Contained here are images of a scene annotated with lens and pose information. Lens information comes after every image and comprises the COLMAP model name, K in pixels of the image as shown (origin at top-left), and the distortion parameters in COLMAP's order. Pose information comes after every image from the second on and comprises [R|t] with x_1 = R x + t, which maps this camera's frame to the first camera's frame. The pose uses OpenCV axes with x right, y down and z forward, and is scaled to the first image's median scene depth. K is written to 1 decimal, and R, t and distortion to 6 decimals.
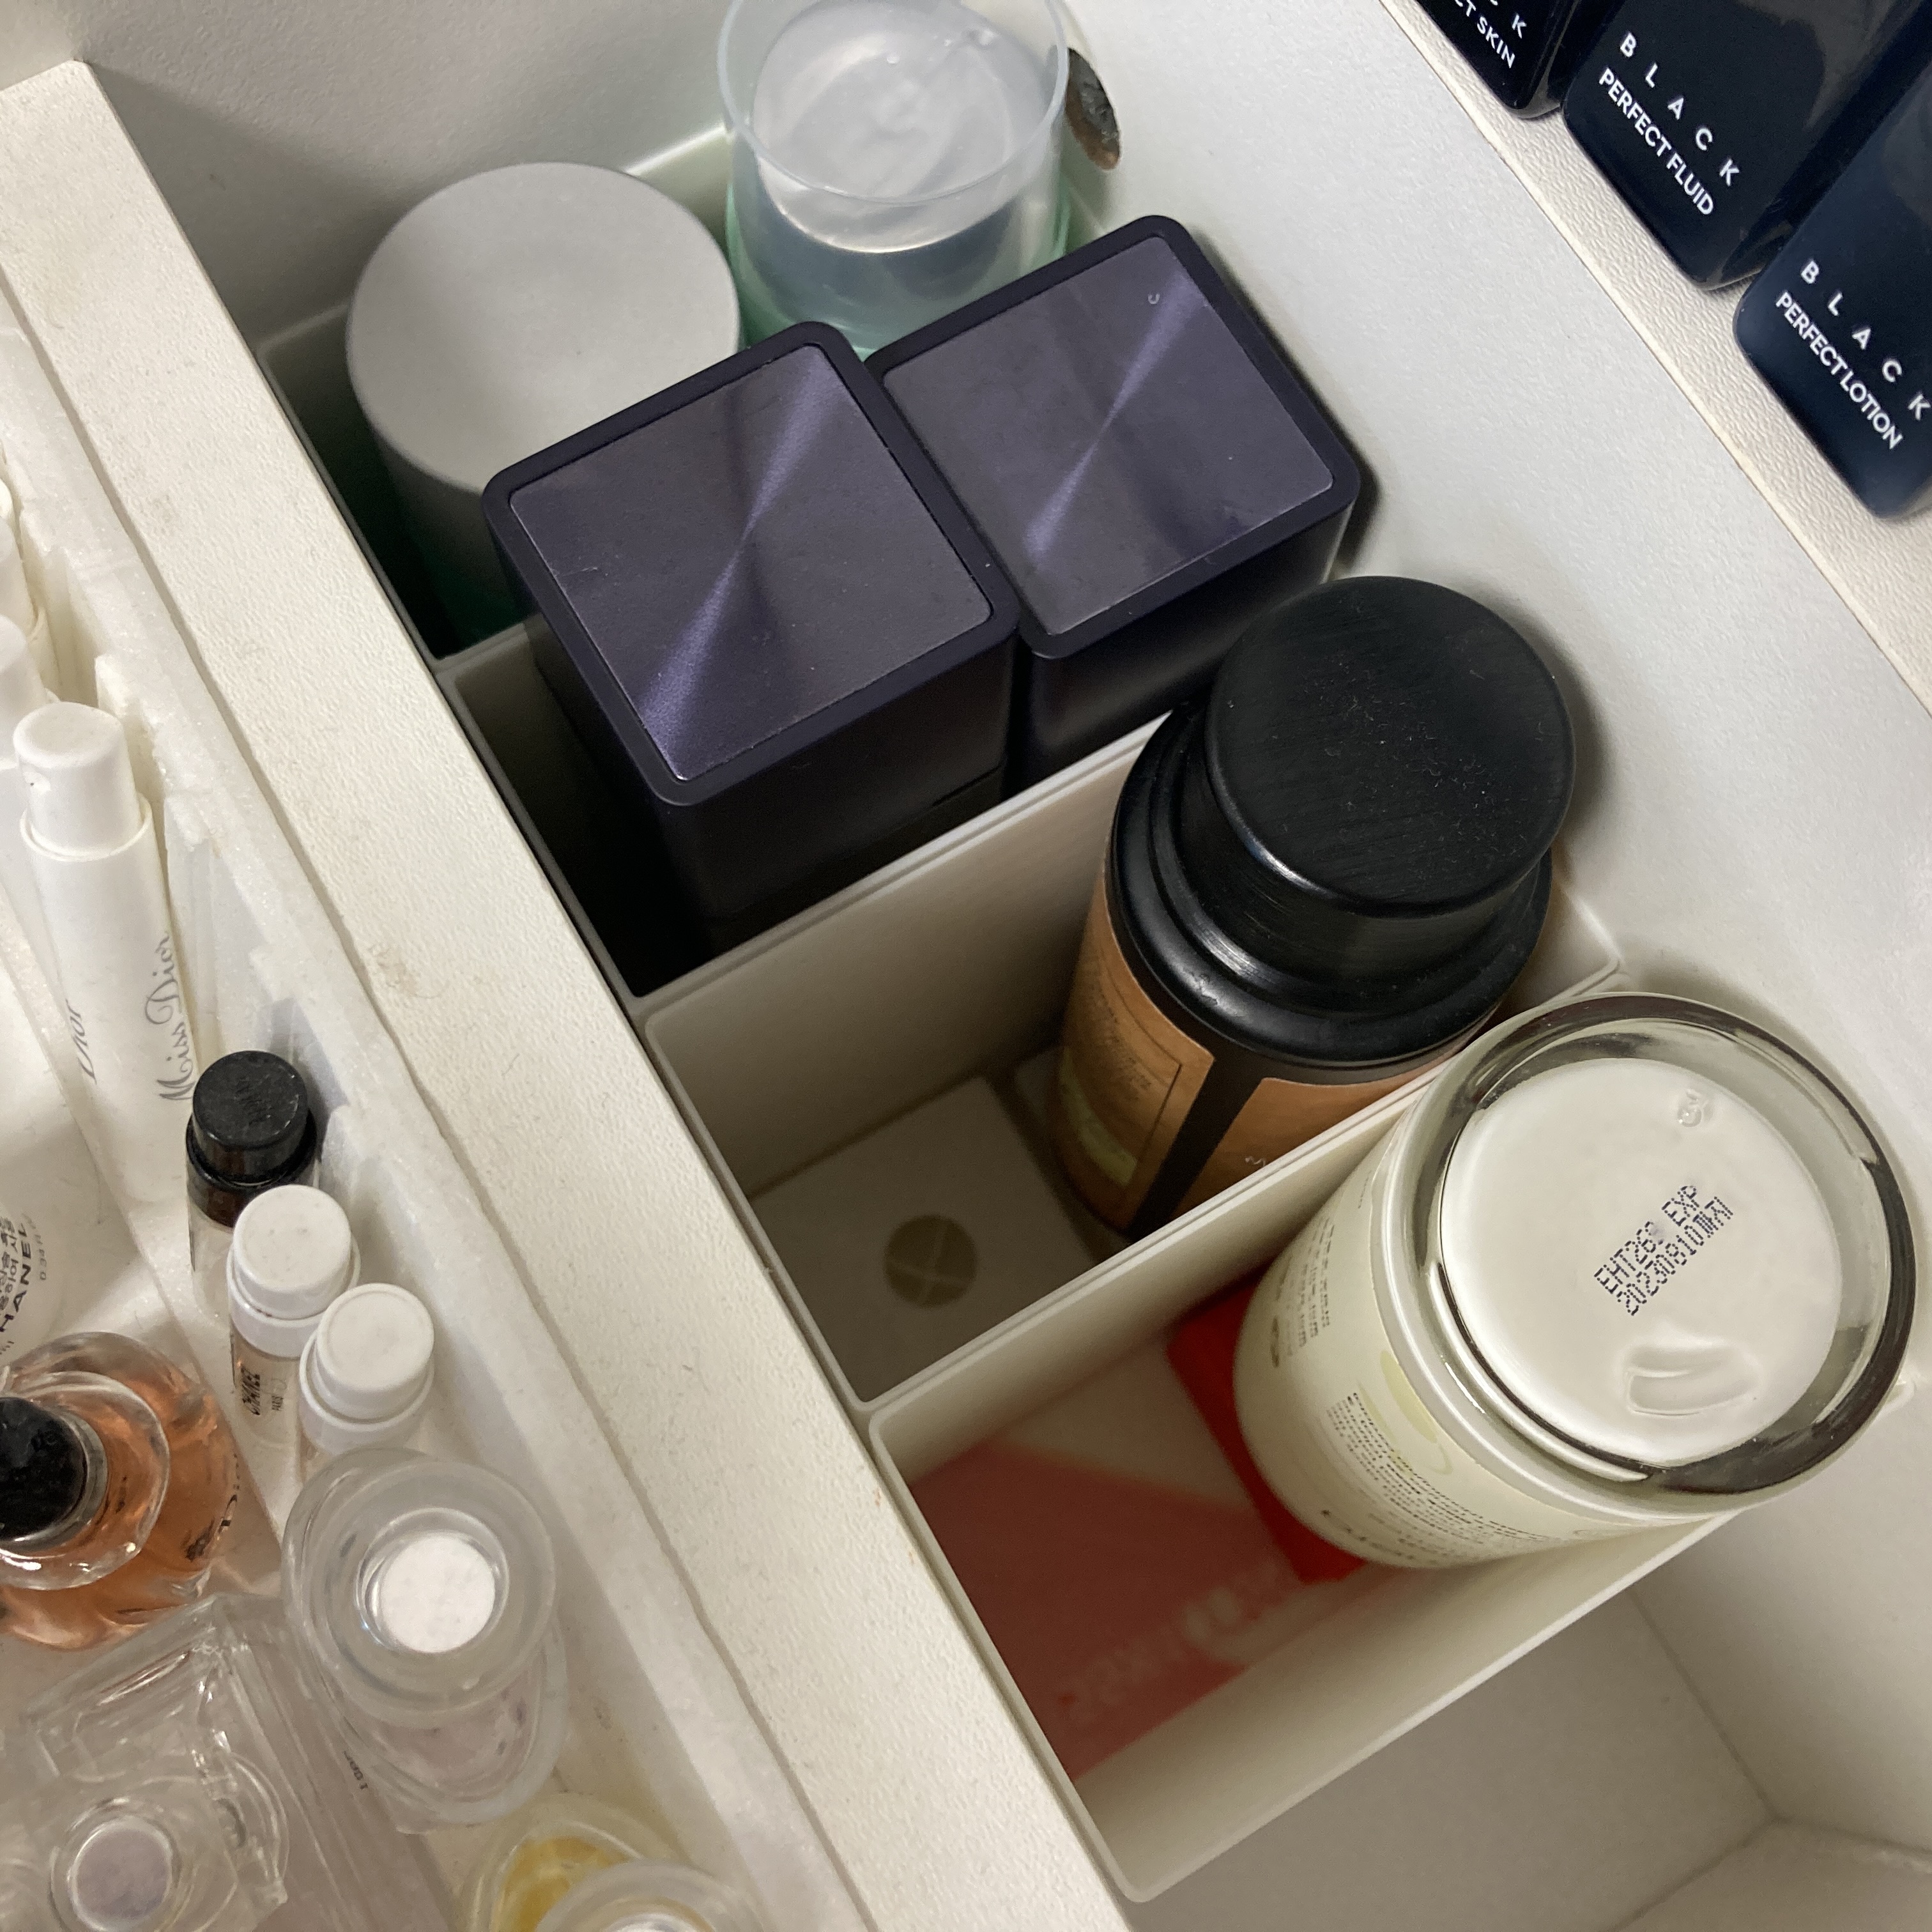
lens RADIAL K [[1995.7, 0, 965.9], [0, 1995.7, 926.5], [0, 0, 1]] dist [-0.005444, 0.011680]
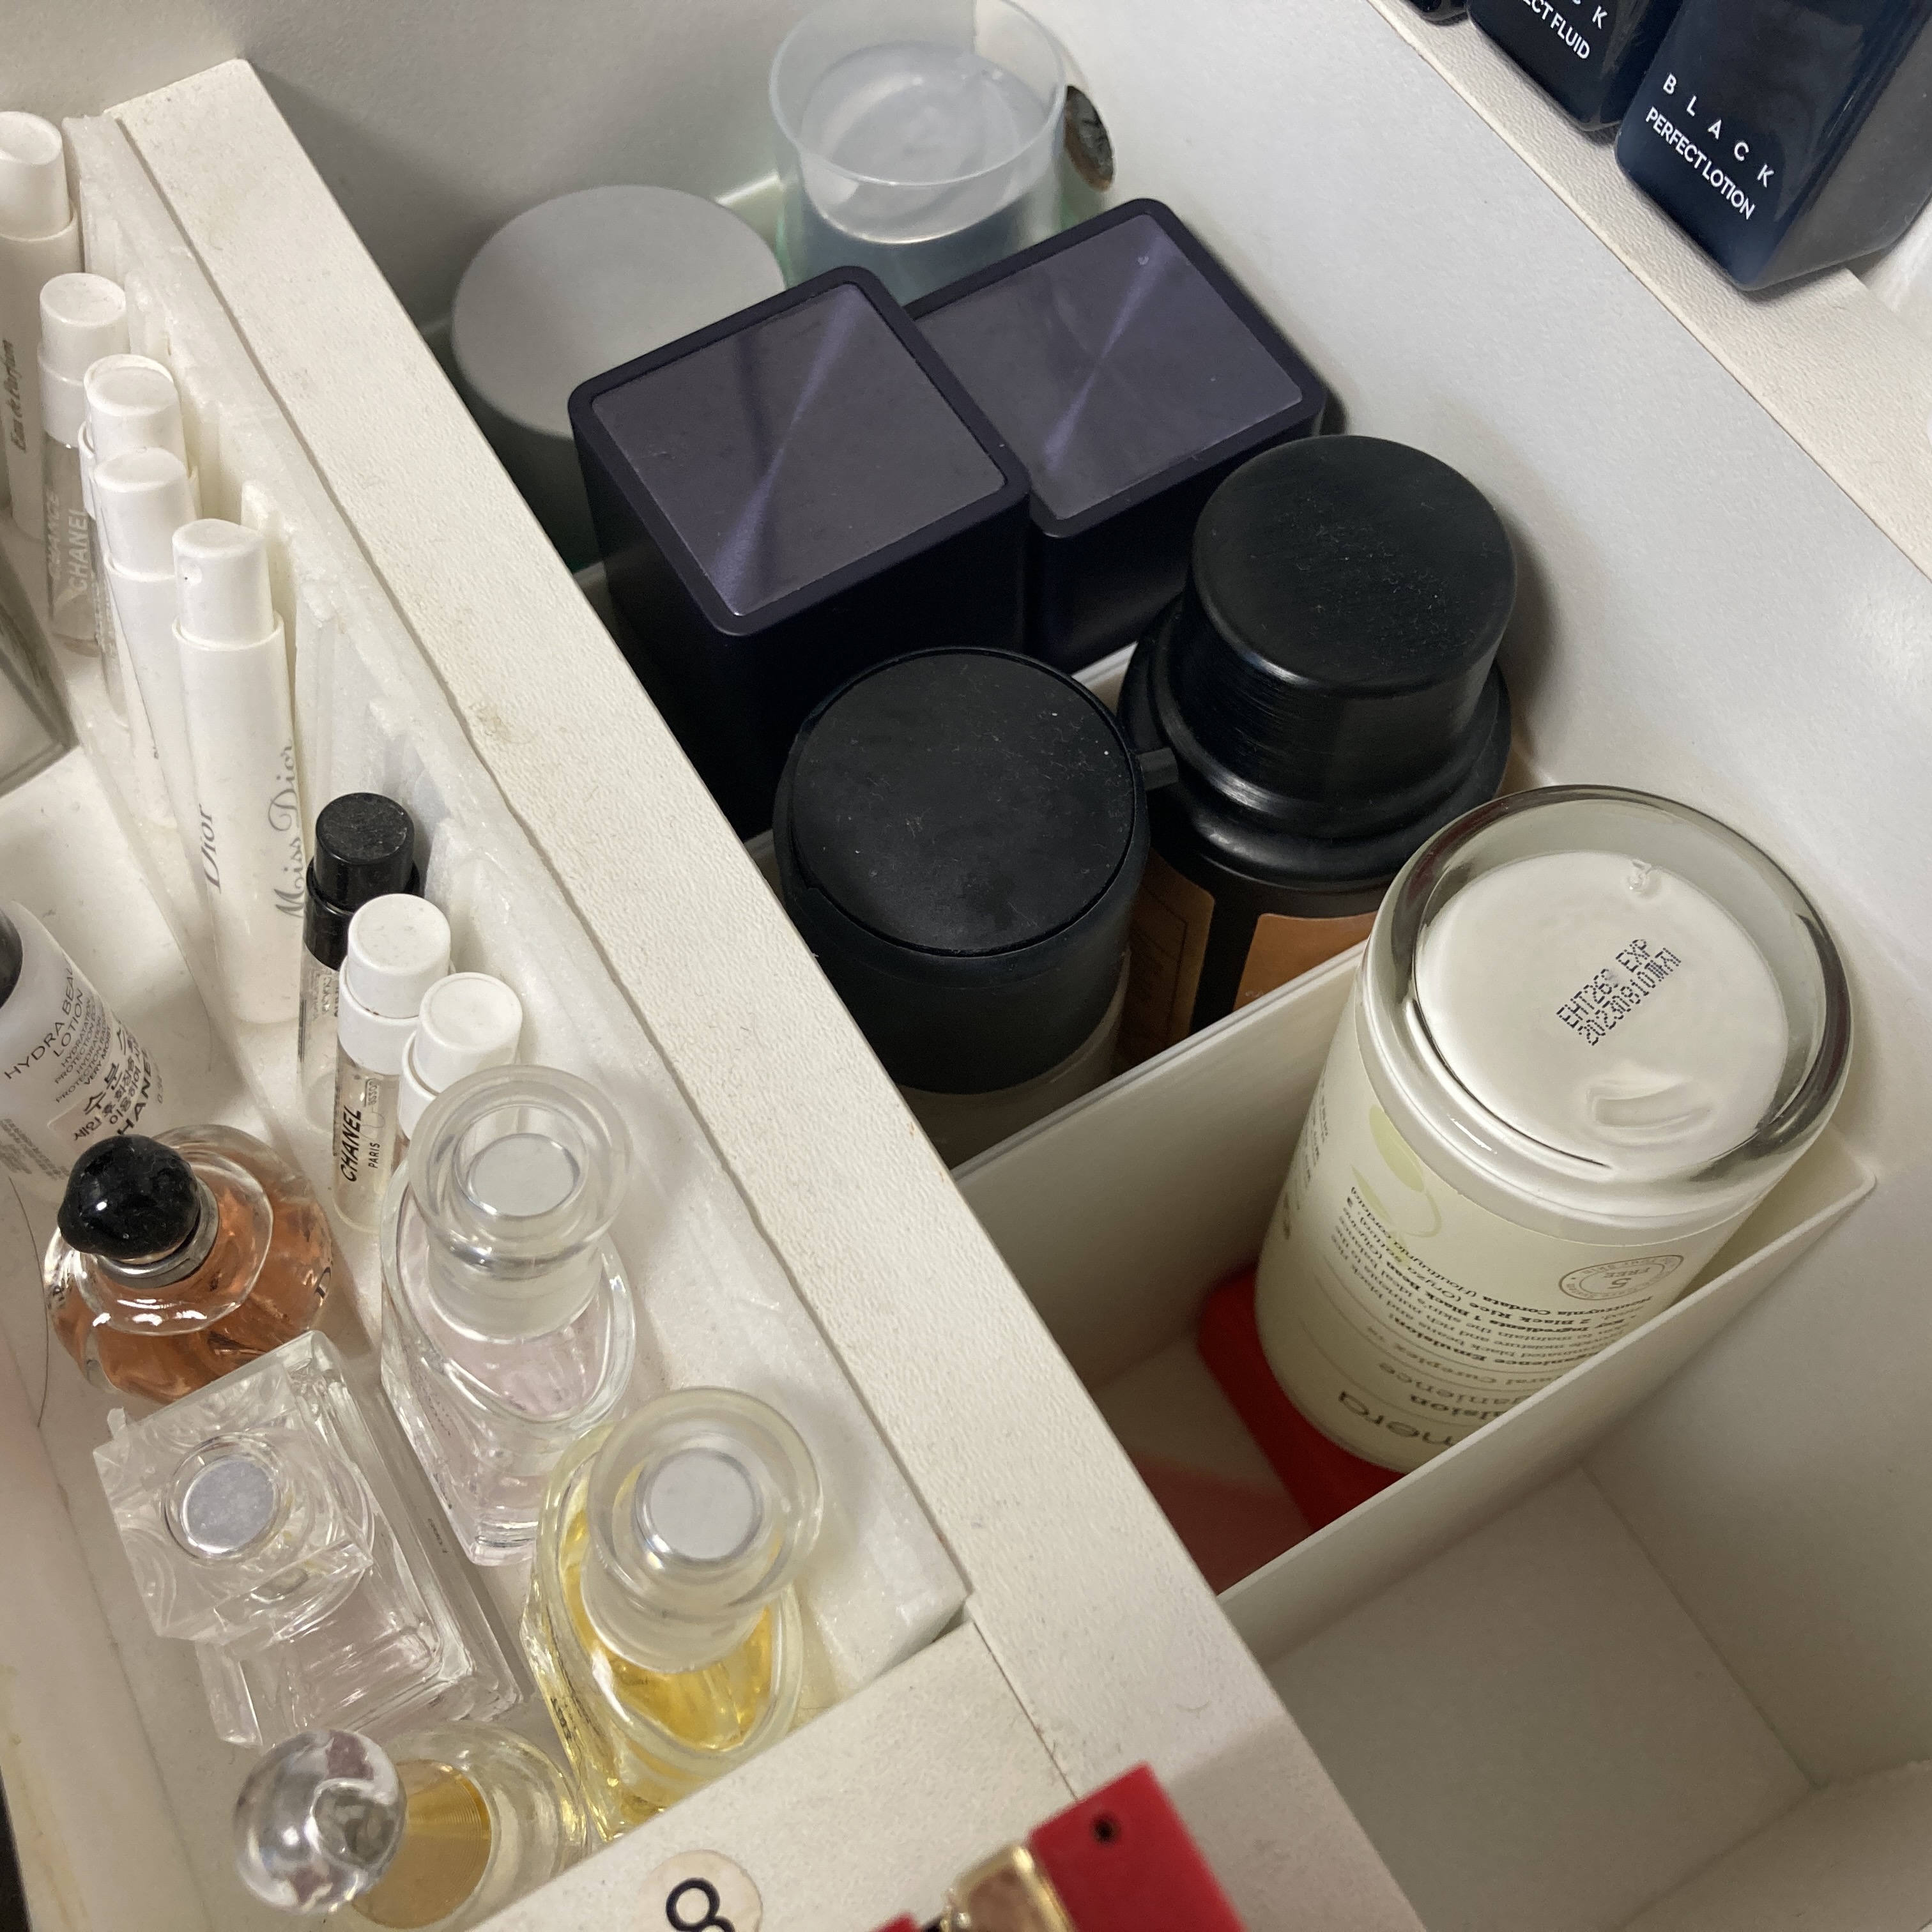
lens RADIAL K [[1986.6, 0, 966.0], [0, 1986.6, 966.0], [0, 0, 1]] dist [0.021304, -0.032753]
pose [[0.999650, -0.016568, -0.020634, 0.009978], [0.013353, 0.989017, -0.147199, 0.317610], [0.022846, 0.146872, 0.988892, -0.109780]]
